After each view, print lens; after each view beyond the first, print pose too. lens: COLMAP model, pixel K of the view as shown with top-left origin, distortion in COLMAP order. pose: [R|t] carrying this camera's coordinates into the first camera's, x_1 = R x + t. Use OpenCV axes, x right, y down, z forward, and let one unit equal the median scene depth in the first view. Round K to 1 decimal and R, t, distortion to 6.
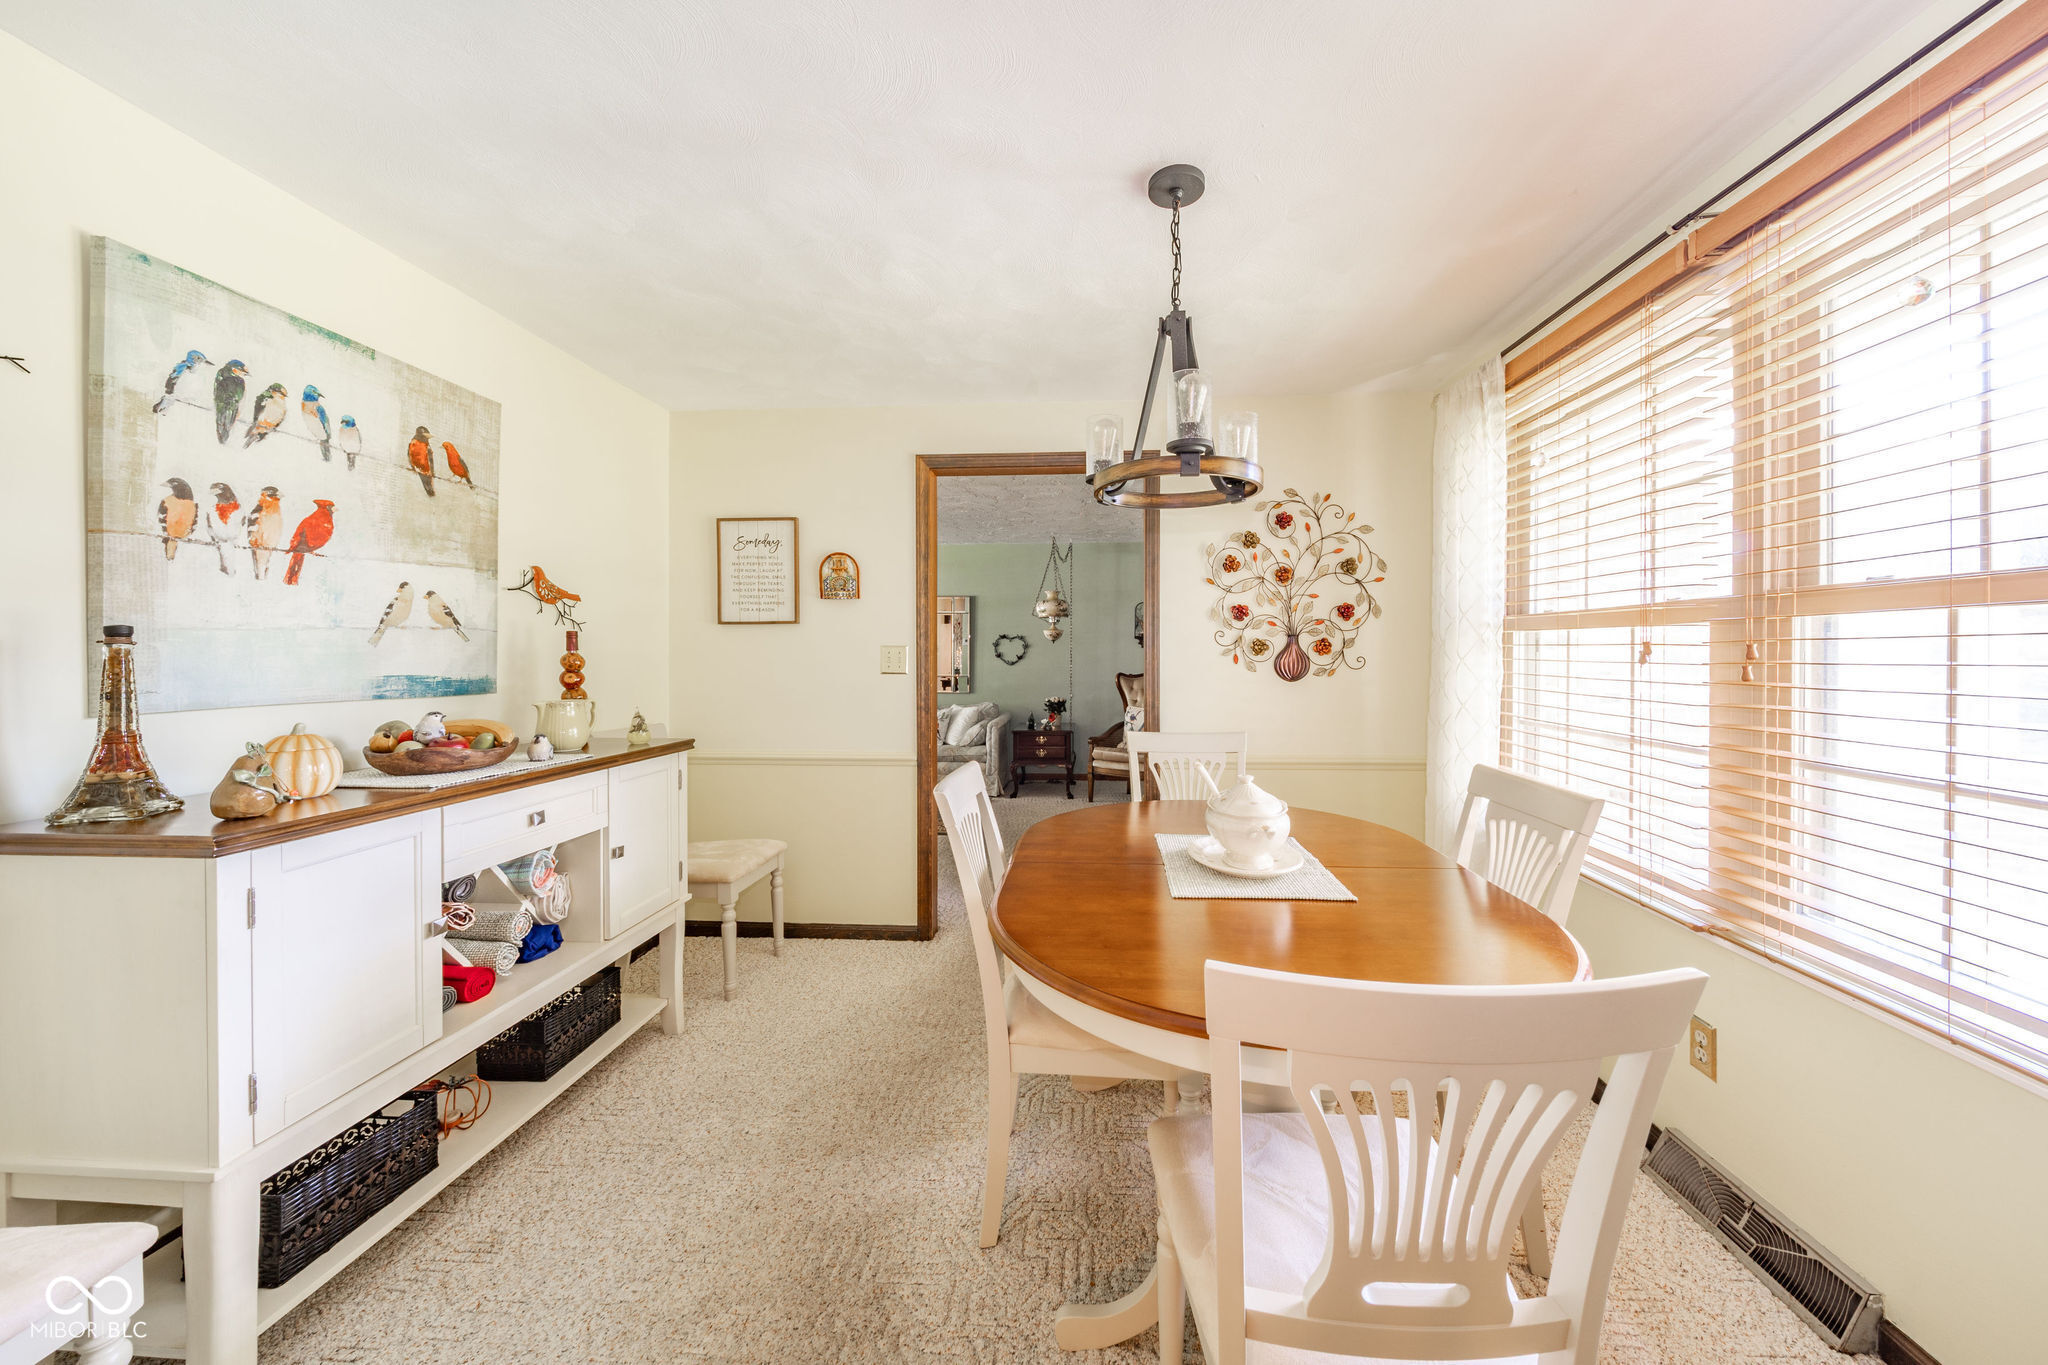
lens RADIAL K [[750.9, 0, 1069.9], [0, 750.9, 656.2], [0, 0, 1]] dist [-0.001559, -0.000186]
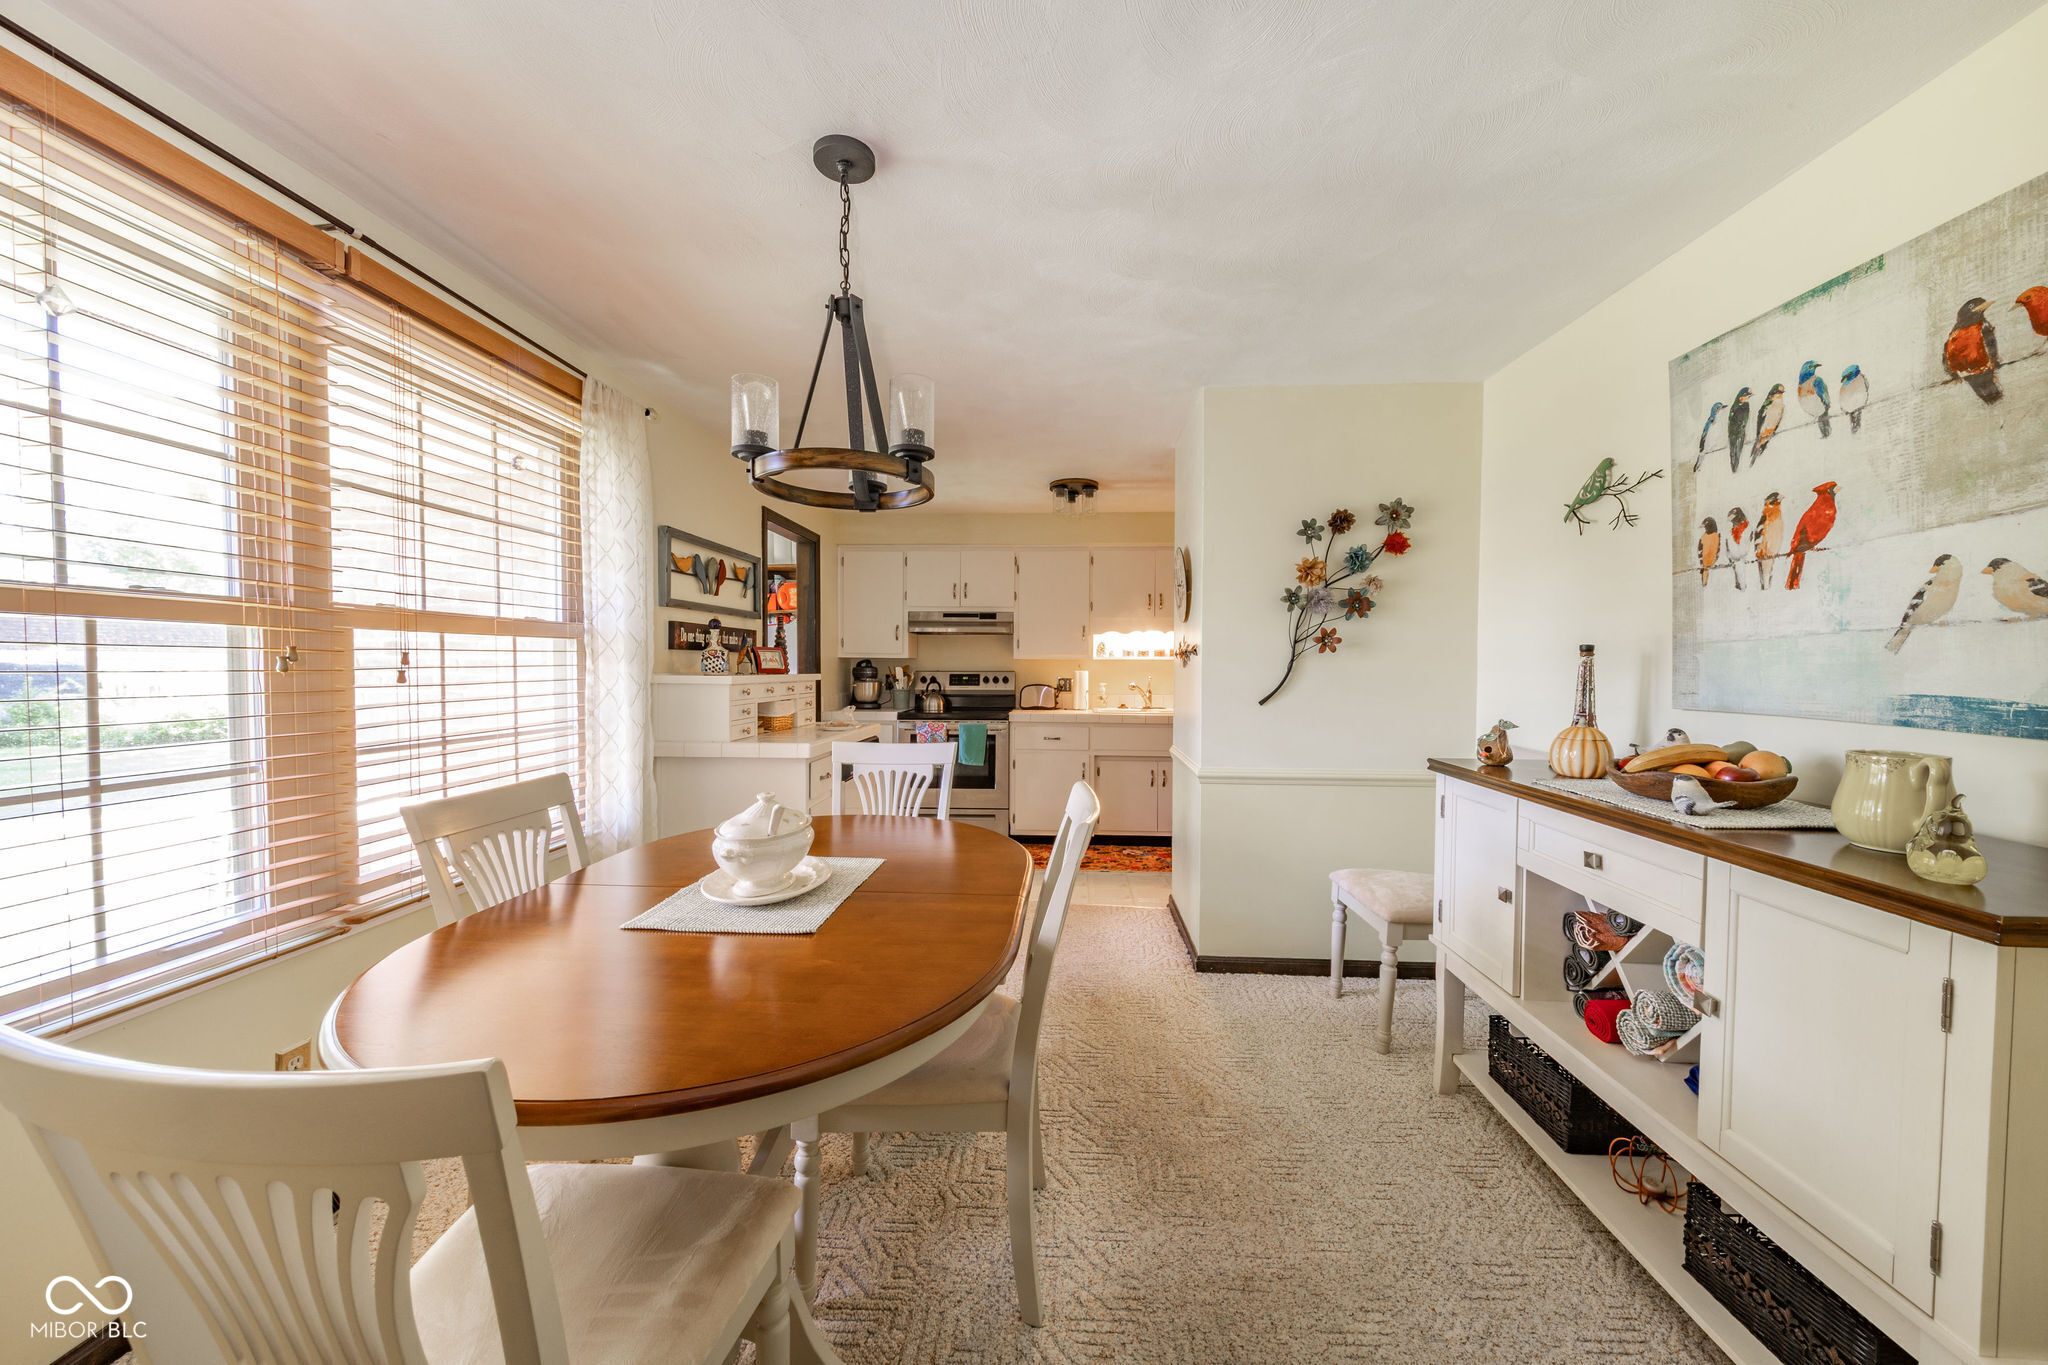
lens RADIAL K [[721.2, 0, 1038.1], [0, 721.2, 681.2], [0, 0, 1]] dist [-0.001436, -0.000204]
pose [[-0.999962, -0.002151, 0.008461, -0.106955], [-0.001890, 0.999527, 0.030711, -0.006402], [-0.008523, 0.030694, -0.999492, 1.912334]]
